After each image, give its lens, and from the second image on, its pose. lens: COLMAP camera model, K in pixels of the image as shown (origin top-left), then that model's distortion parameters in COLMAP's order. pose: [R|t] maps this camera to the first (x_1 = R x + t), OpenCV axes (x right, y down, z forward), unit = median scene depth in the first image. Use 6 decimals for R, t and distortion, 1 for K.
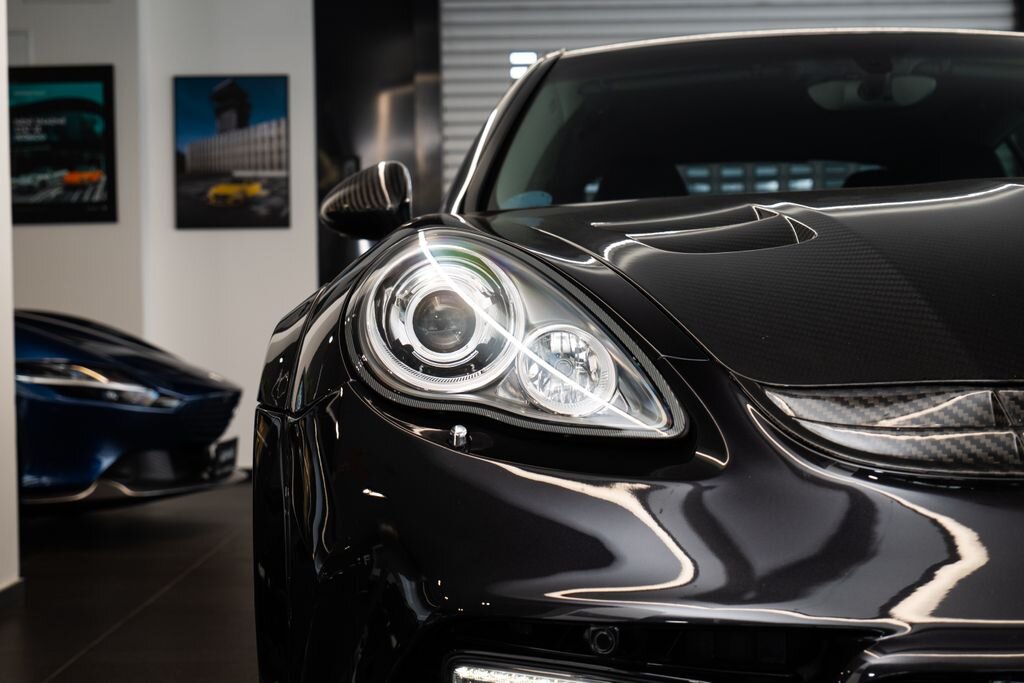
lens RADIAL K [[1742.3, 0, 512.9], [0, 1742.3, 395.4], [0, 0, 1]] dist [0.028258, 0.117400]
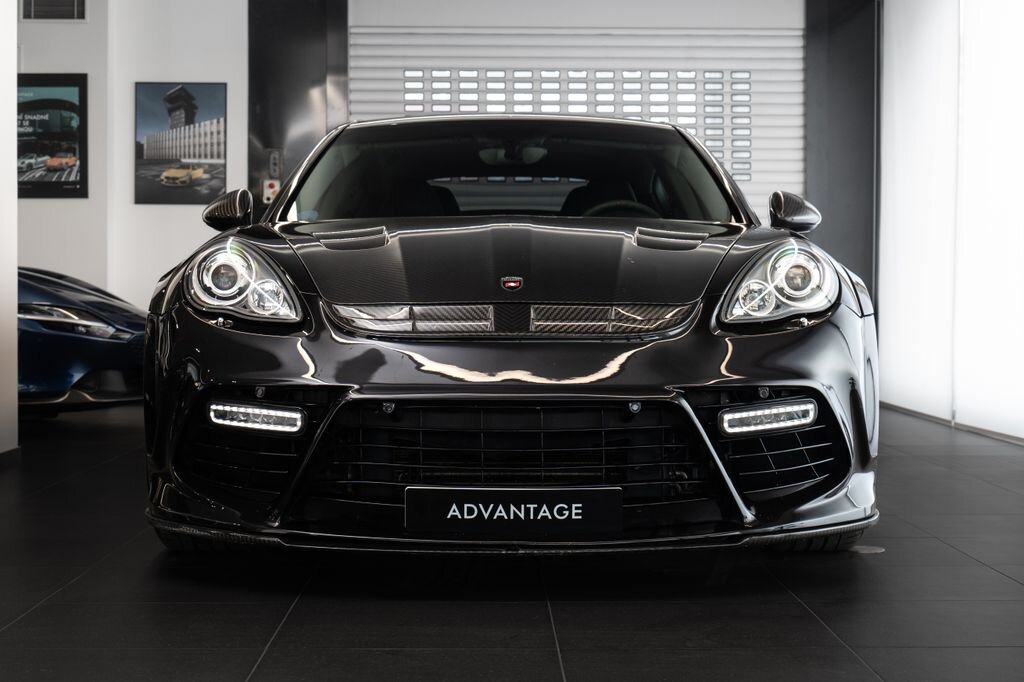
lens RADIAL K [[1783.7, 0, 512.0], [0, 1783.7, 341.0], [0, 0, 1]] dist [0.042312, 0.029156]
pose [[0.999789, 0.016969, 0.011618, 0.067906], [-0.016842, 0.999798, -0.010937, 0.013498], [-0.011802, 0.010739, 0.999873, -0.301223]]
